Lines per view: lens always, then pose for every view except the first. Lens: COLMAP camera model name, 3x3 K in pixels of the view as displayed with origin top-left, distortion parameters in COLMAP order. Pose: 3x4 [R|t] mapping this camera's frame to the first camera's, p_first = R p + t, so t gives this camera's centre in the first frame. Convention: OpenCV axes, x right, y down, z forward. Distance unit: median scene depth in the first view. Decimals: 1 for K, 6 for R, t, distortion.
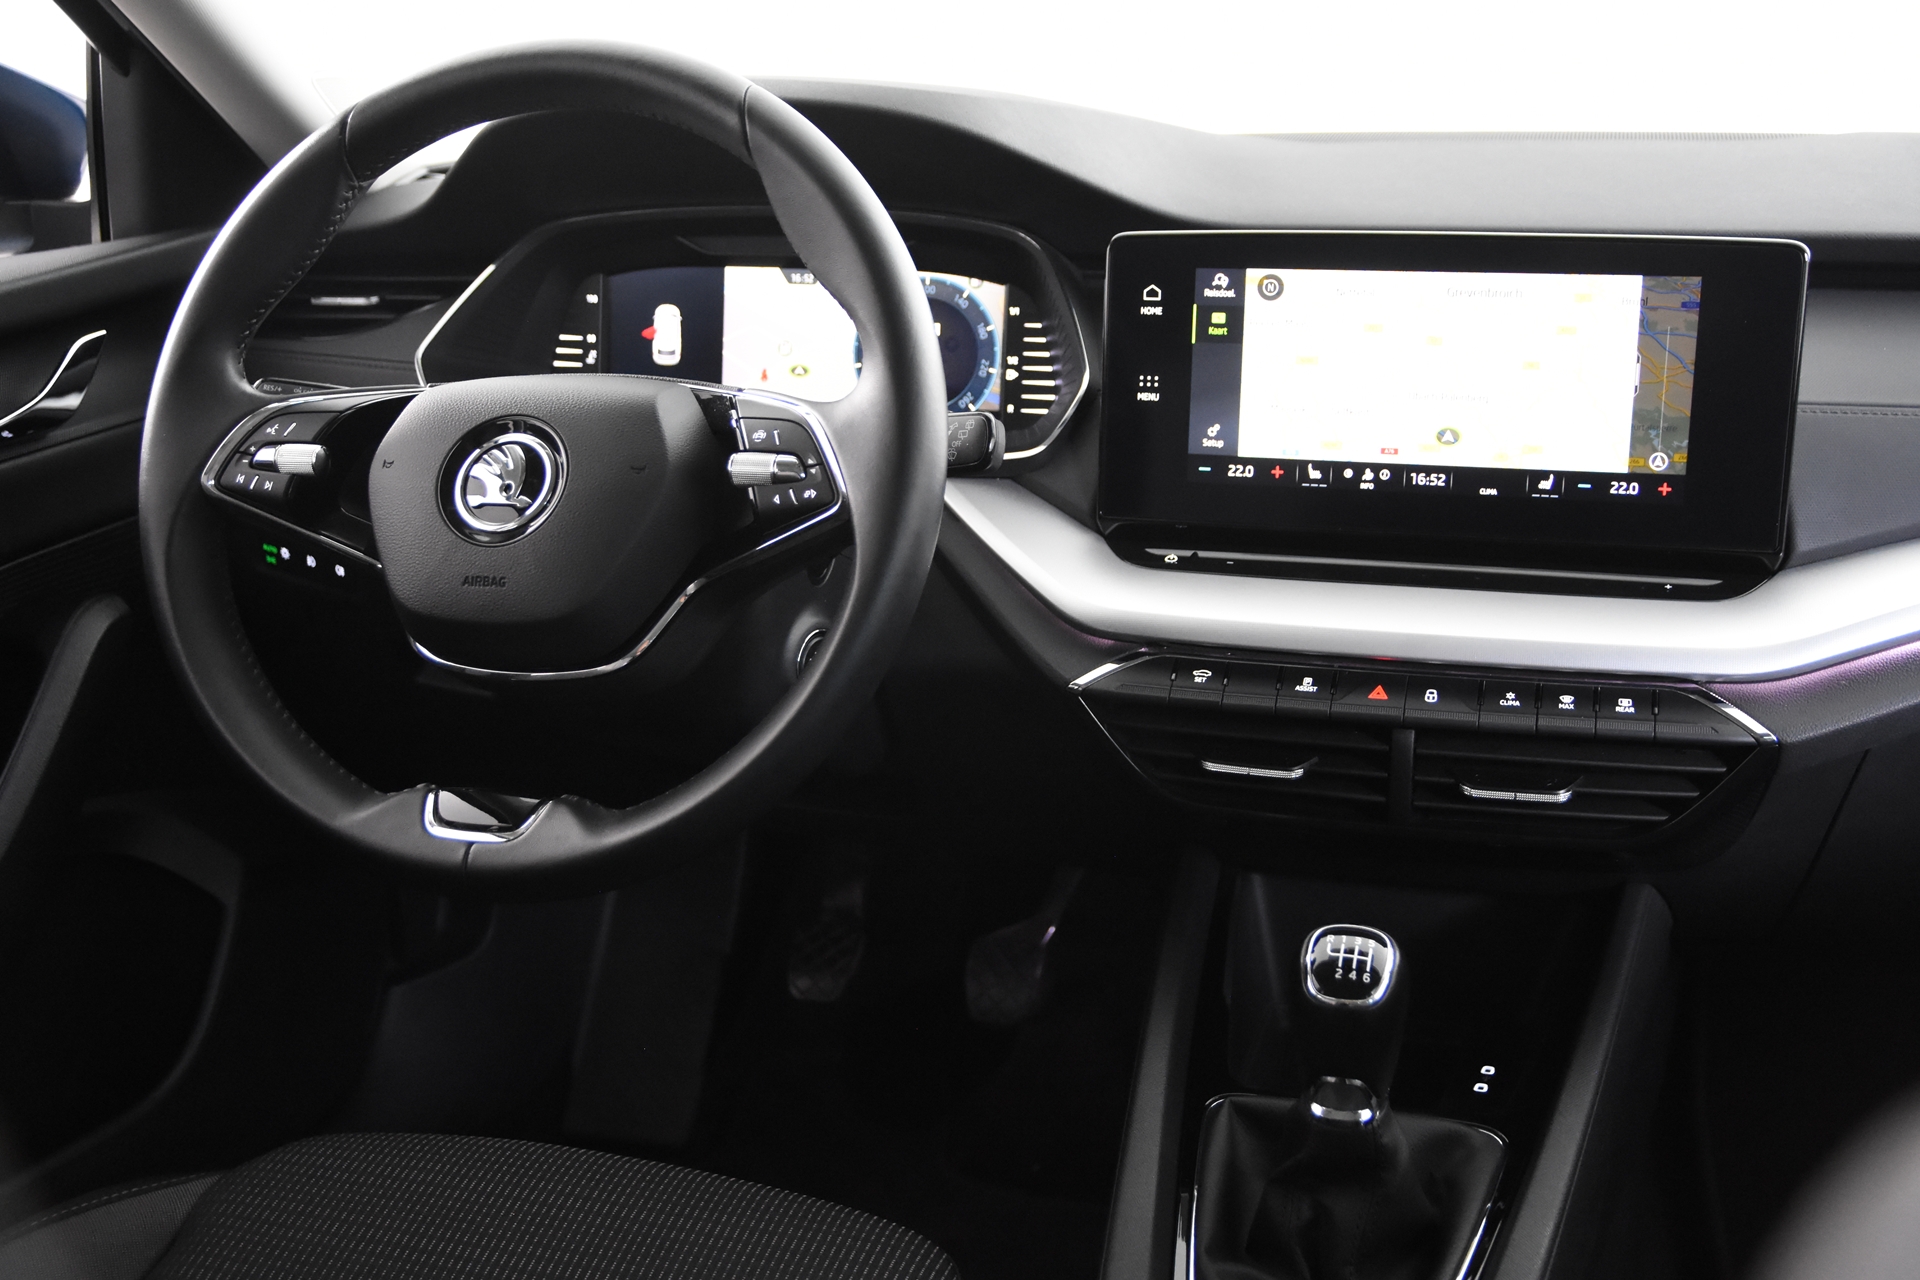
lens RADIAL K [[2034.5, 0, 969.3], [0, 2034.5, 656.6], [0, 0, 1]] dist [-0.024631, 0.000000]
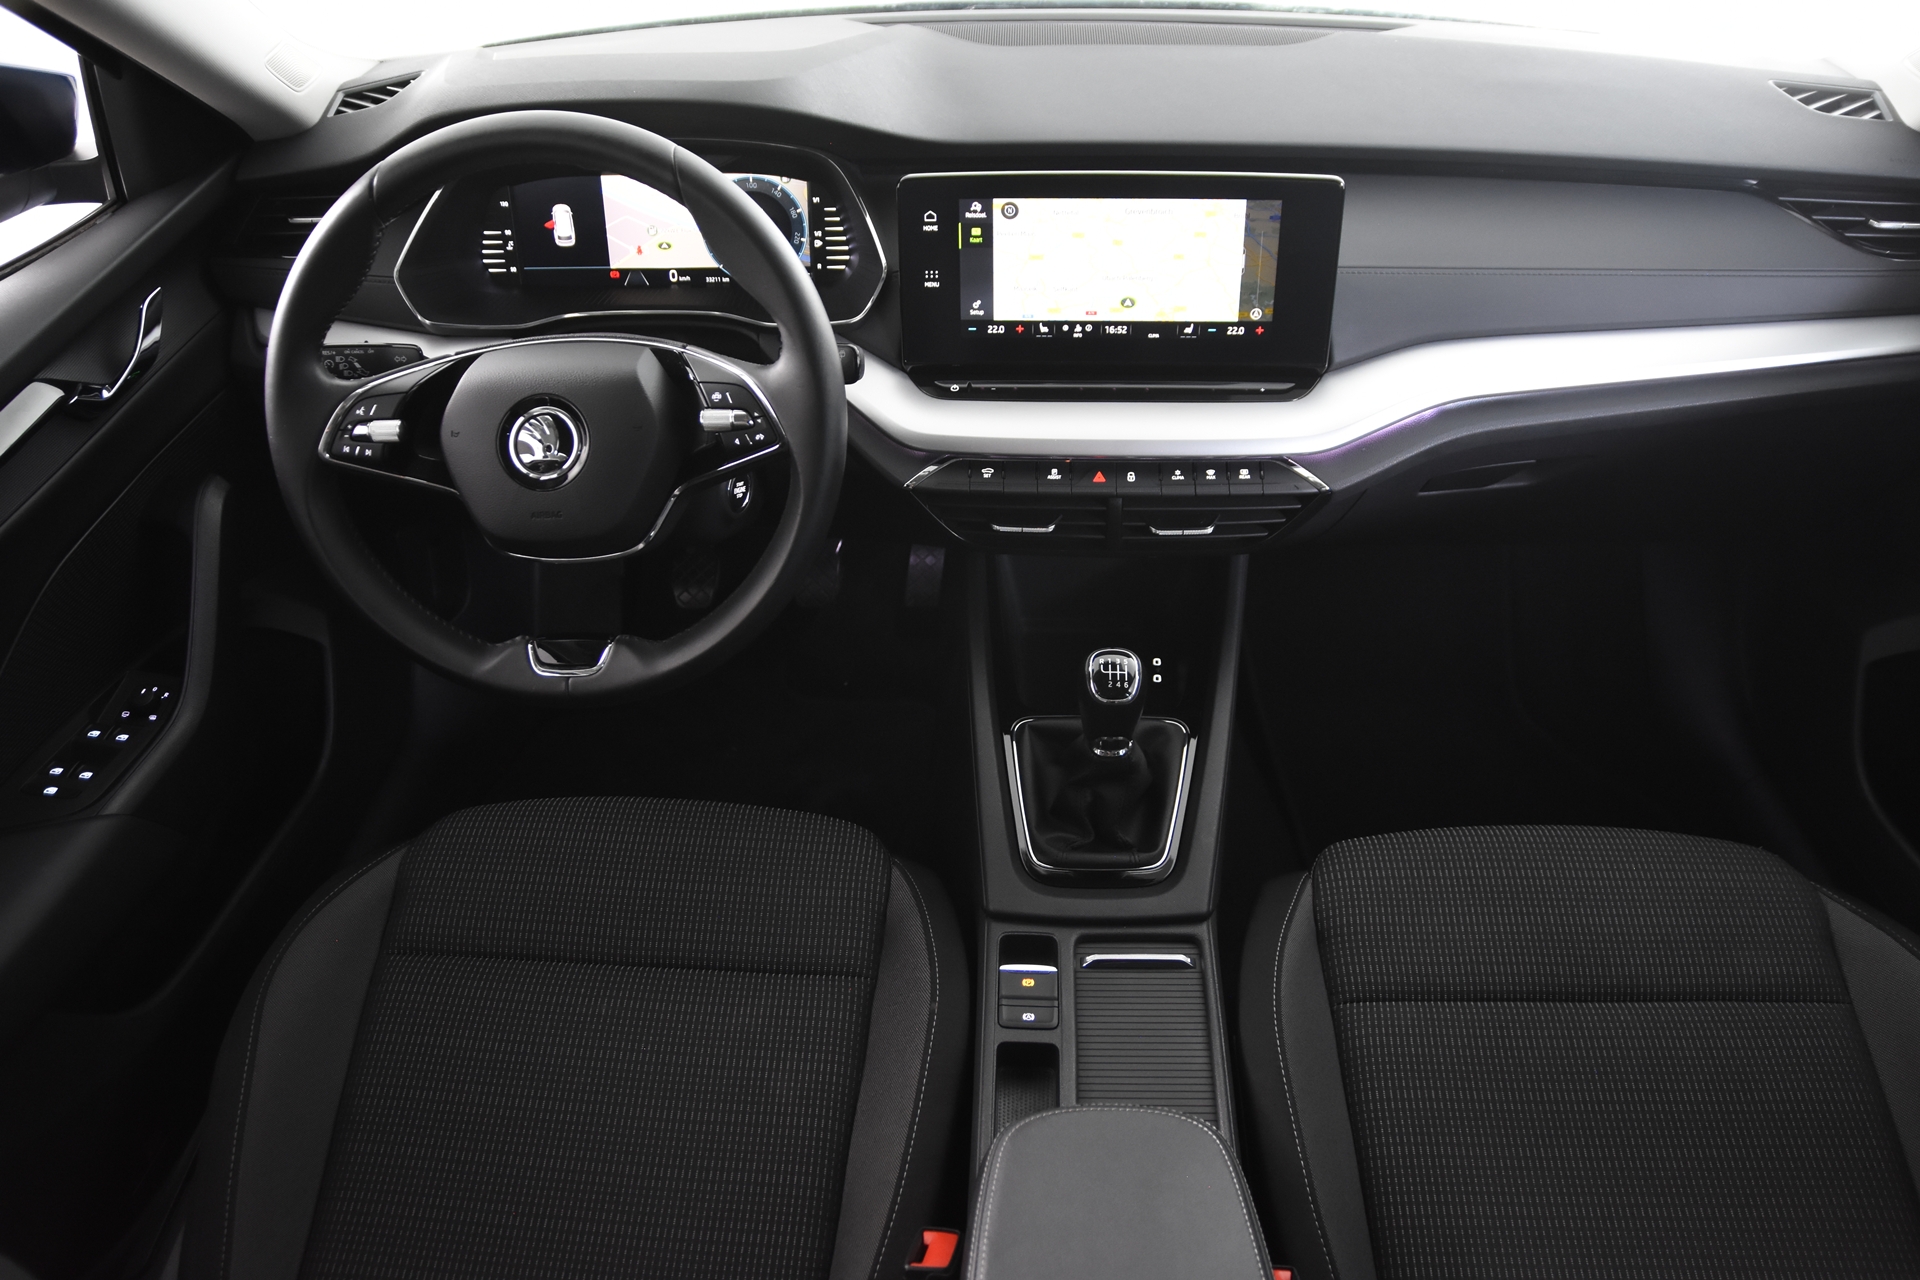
lens RADIAL K [[1402.4, 0, 966.3], [0, 1402.4, 640.1], [0, 0, 1]] dist [-0.135811, 0.097296]
pose [[0.968767, -0.152847, 0.195266, -0.132941], [0.076115, 0.932721, 0.352474, -0.251392], [-0.236003, -0.326602, 0.915223, -0.035019]]
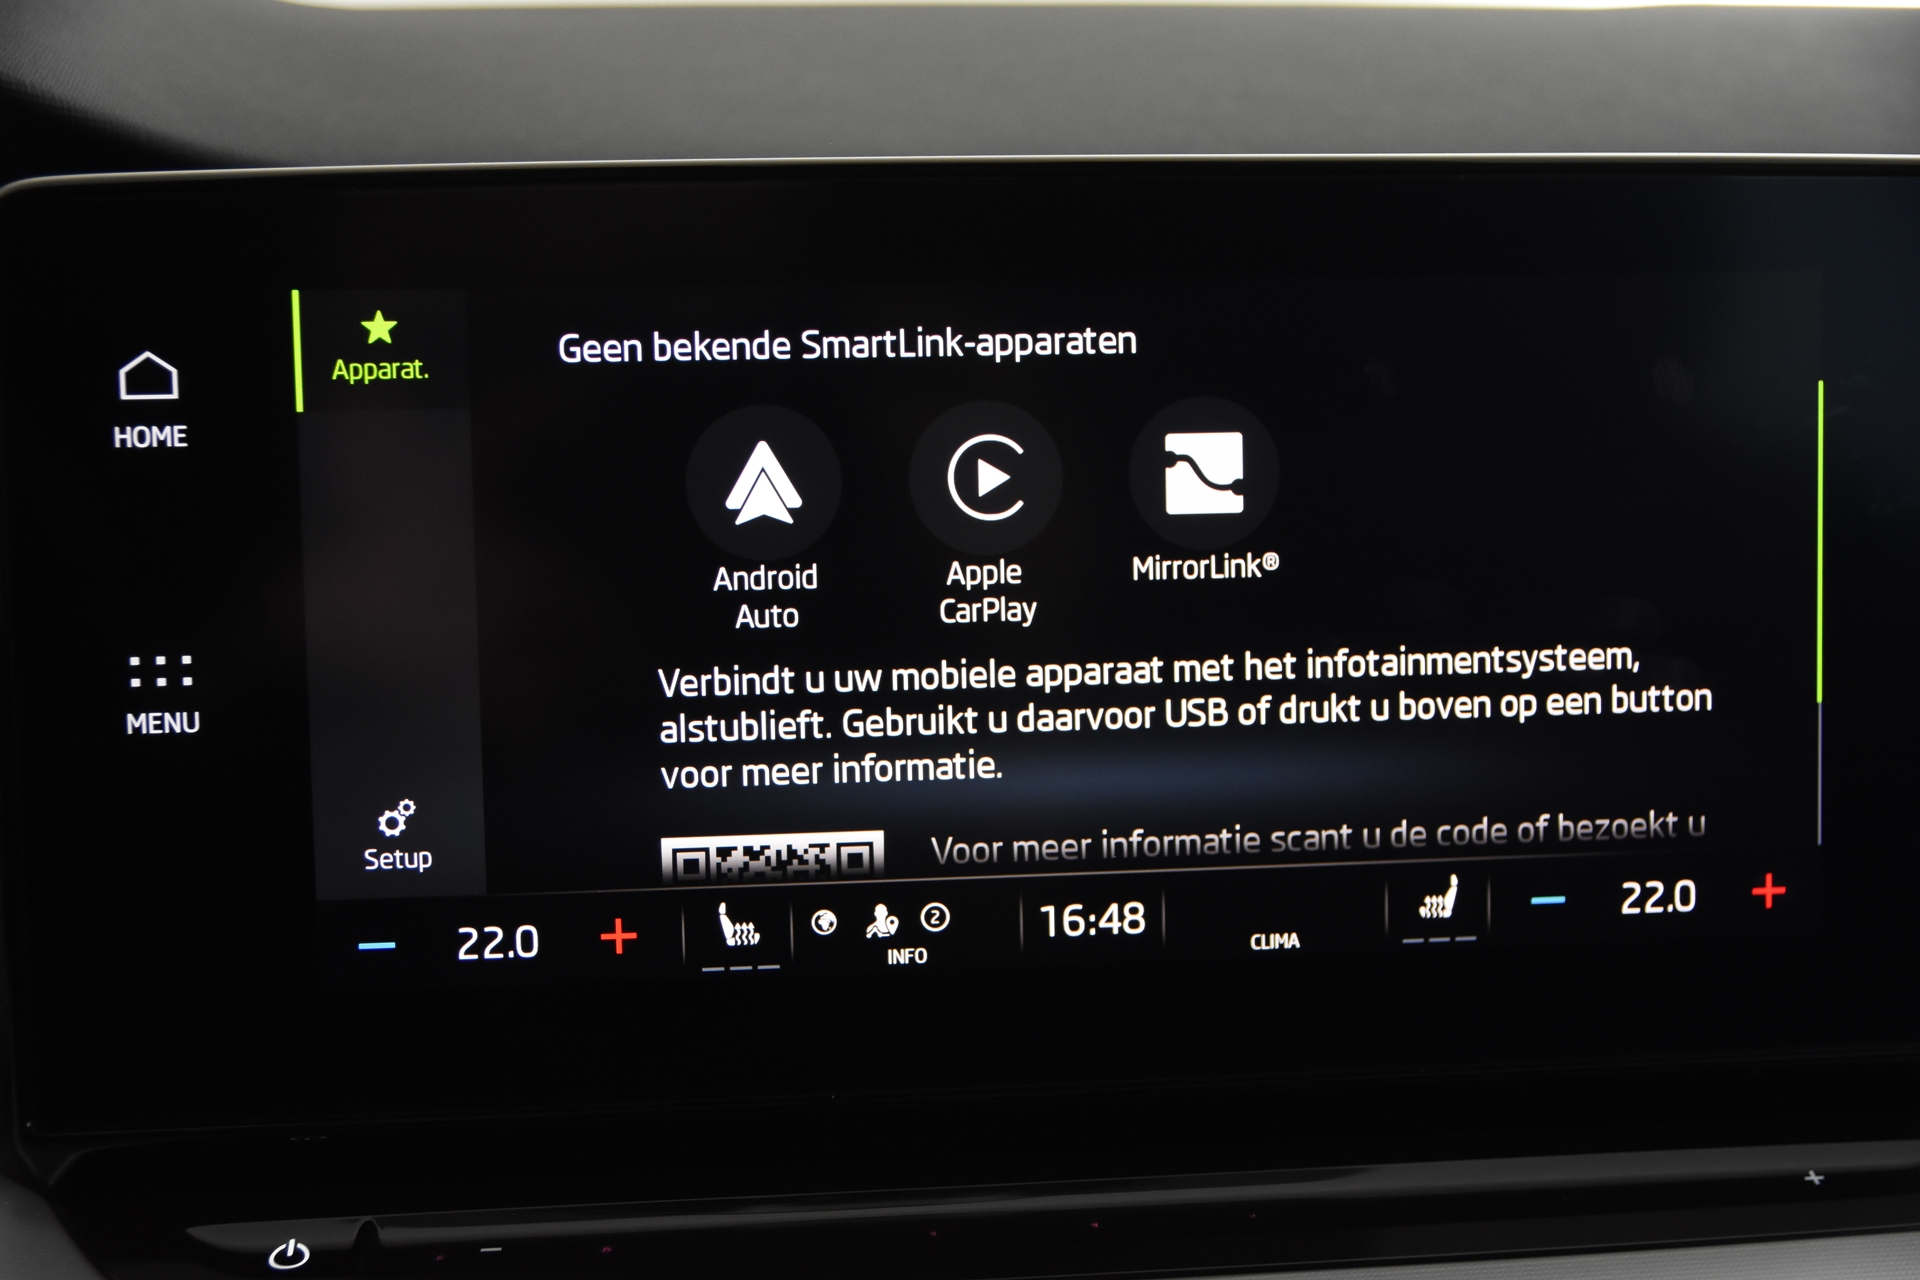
lens RADIAL K [[2786.3, 0, 948.2], [0, 2786.3, 636.2], [0, 0, 1]] dist [-0.020893, 0.000000]
pose [[0.918546, -0.076653, 0.387812, 0.038019], [0.102082, 0.993741, -0.045367, -0.114066], [-0.381907, 0.081261, 0.920621, 0.601072]]
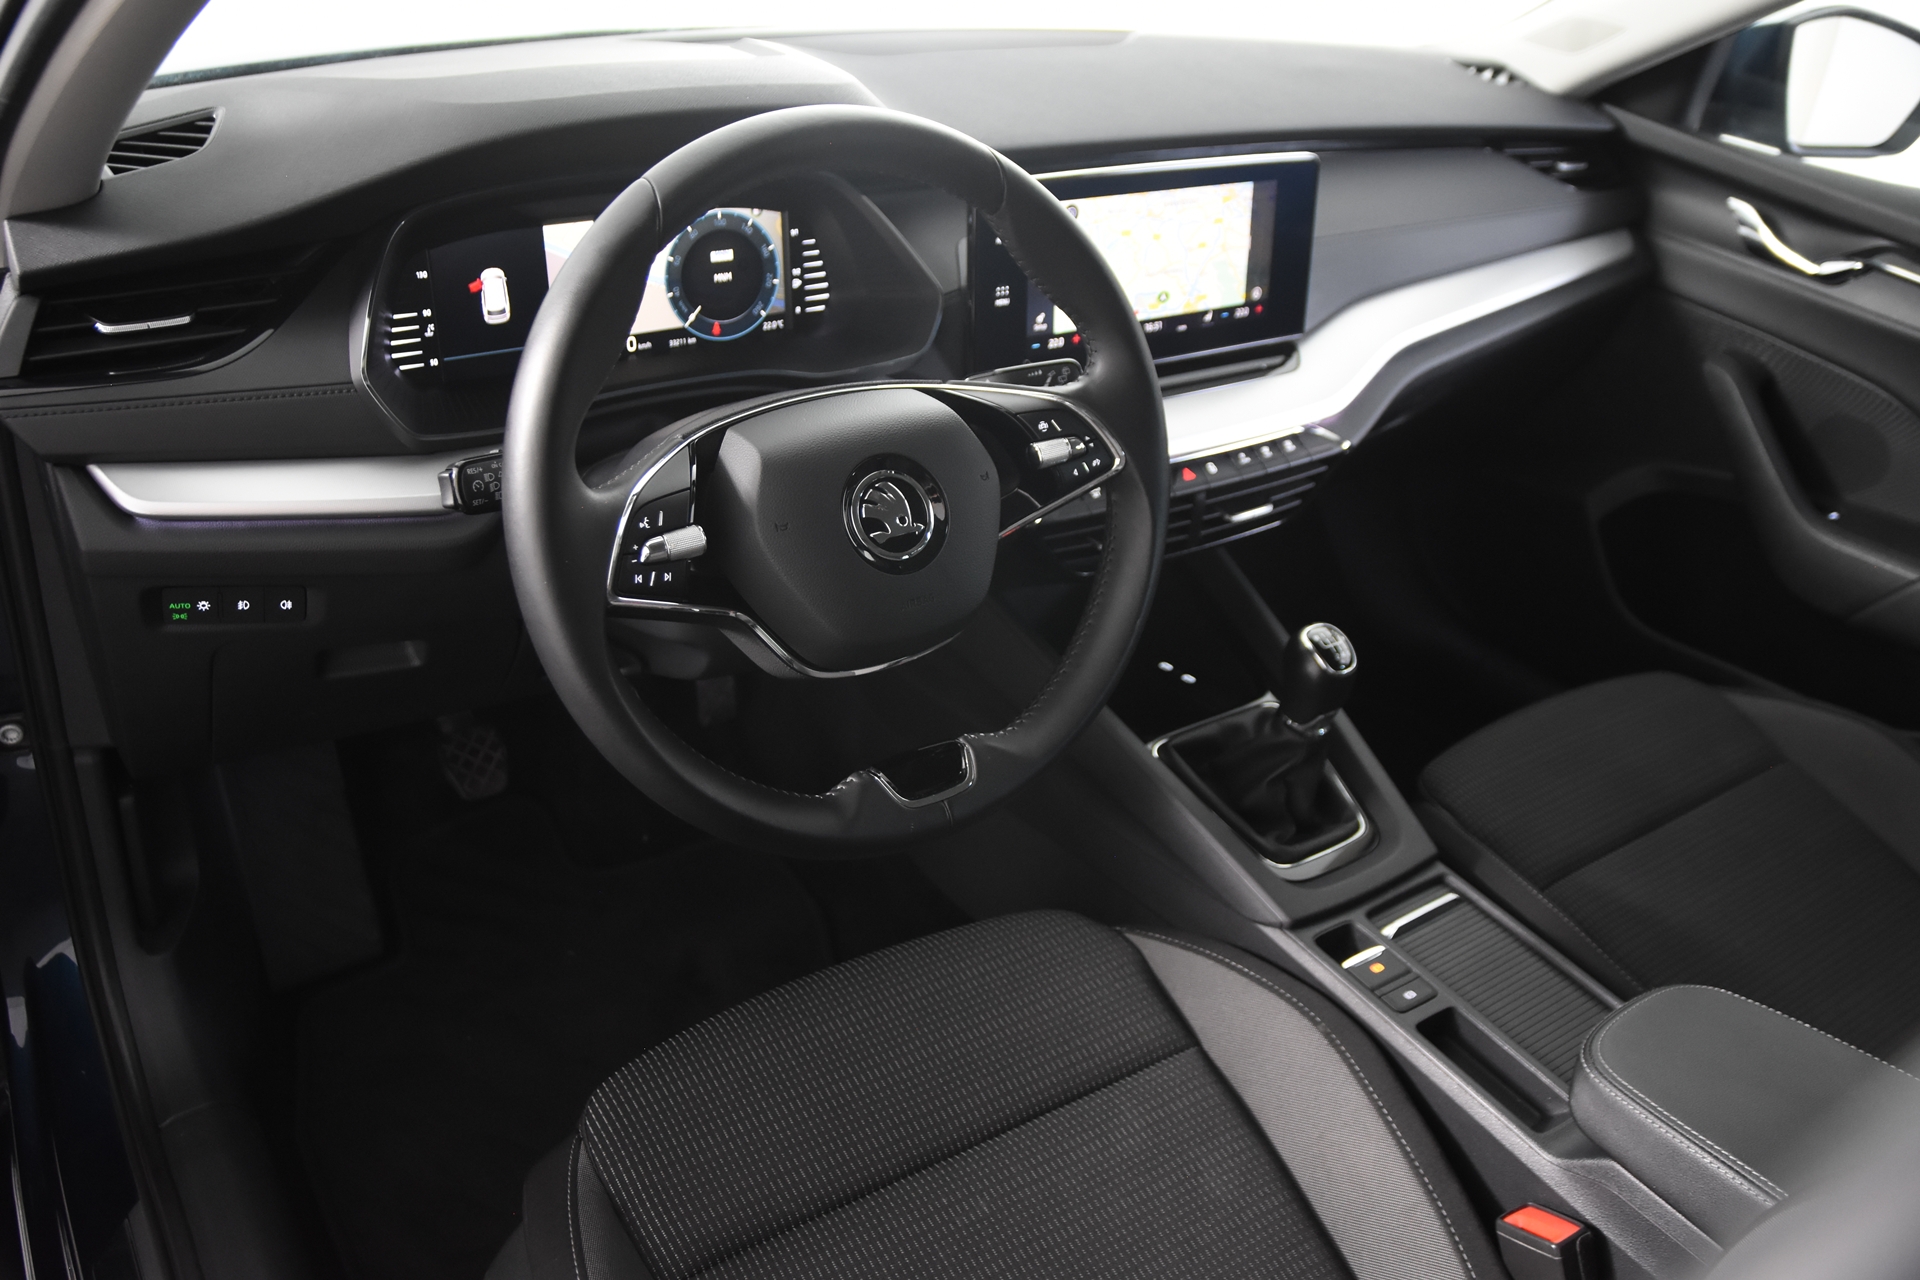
lens RADIAL K [[1537.2, 0, 950.8], [0, 1537.2, 643.3], [0, 0, 1]] dist [-0.097925, 0.042744]
pose [[0.632466, -0.348176, 0.691925, -0.754186], [0.137568, 0.929571, 0.342013, -0.281099], [-0.762274, -0.121125, 0.635820, 0.353230]]
